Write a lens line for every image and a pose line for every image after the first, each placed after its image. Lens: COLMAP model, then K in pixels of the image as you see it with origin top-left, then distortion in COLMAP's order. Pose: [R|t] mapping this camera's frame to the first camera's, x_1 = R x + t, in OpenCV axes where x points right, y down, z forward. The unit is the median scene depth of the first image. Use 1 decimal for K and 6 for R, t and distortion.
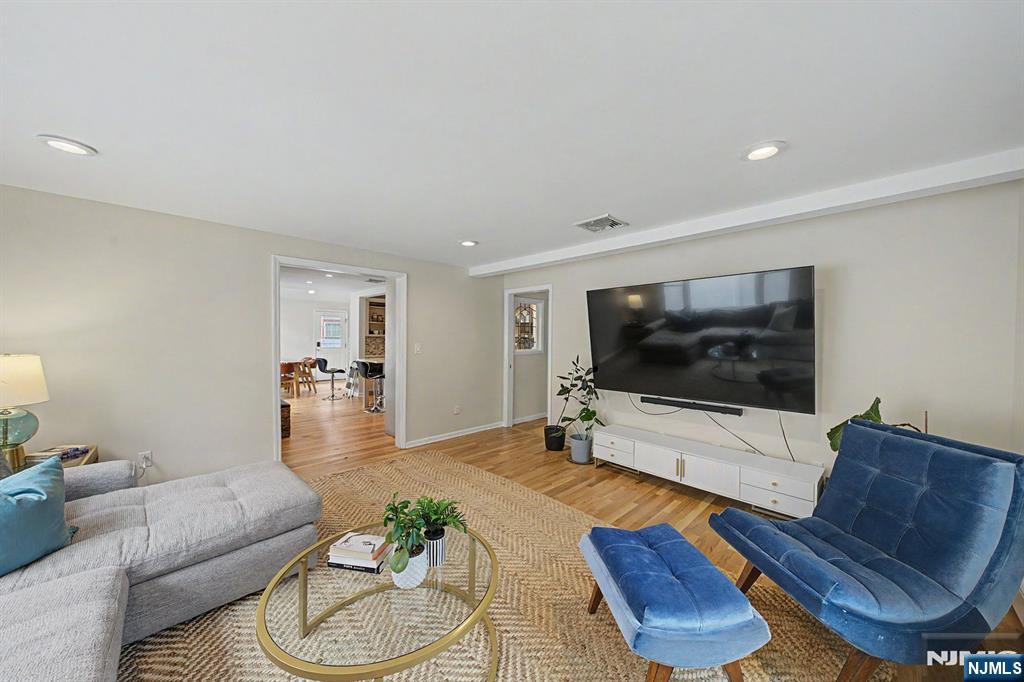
lens RADIAL K [[351.2, 0, 509.5], [0, 351.2, 340.0], [0, 0, 1]] dist [0.000413, 0.000074]
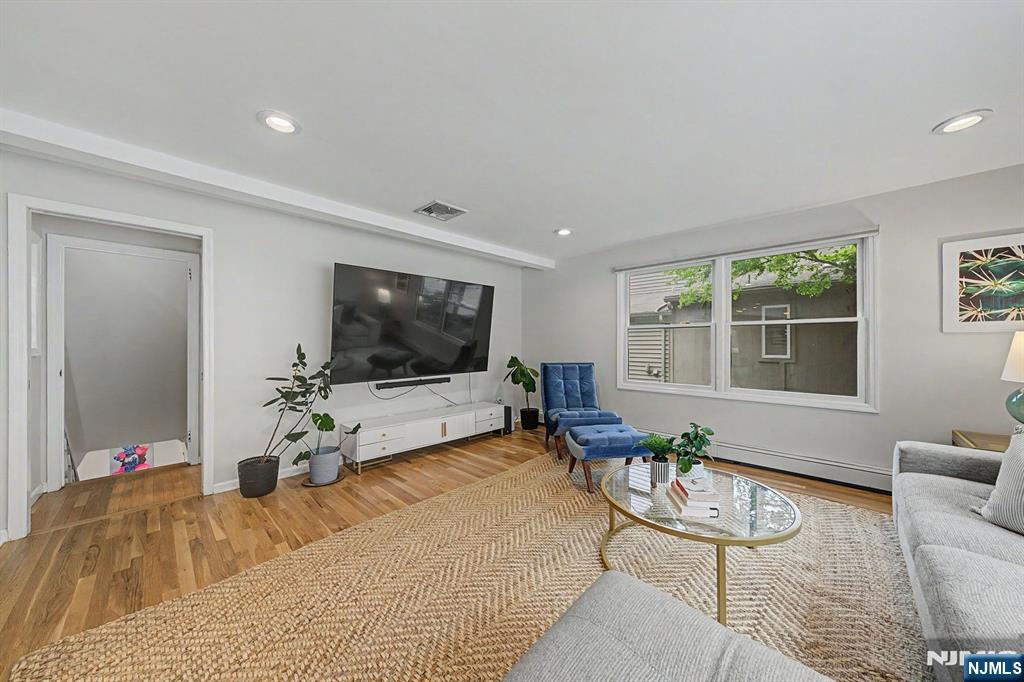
lens RADIAL K [[351.2, 0, 509.1], [0, 351.2, 340.8], [0, 0, 1]] dist [0.000413, 0.000074]
pose [[-0.023933, -0.002587, 0.999710, -0.681533], [0.013773, 0.999901, 0.002917, 0.046496], [-0.999619, 0.013838, -0.023895, 0.721510]]
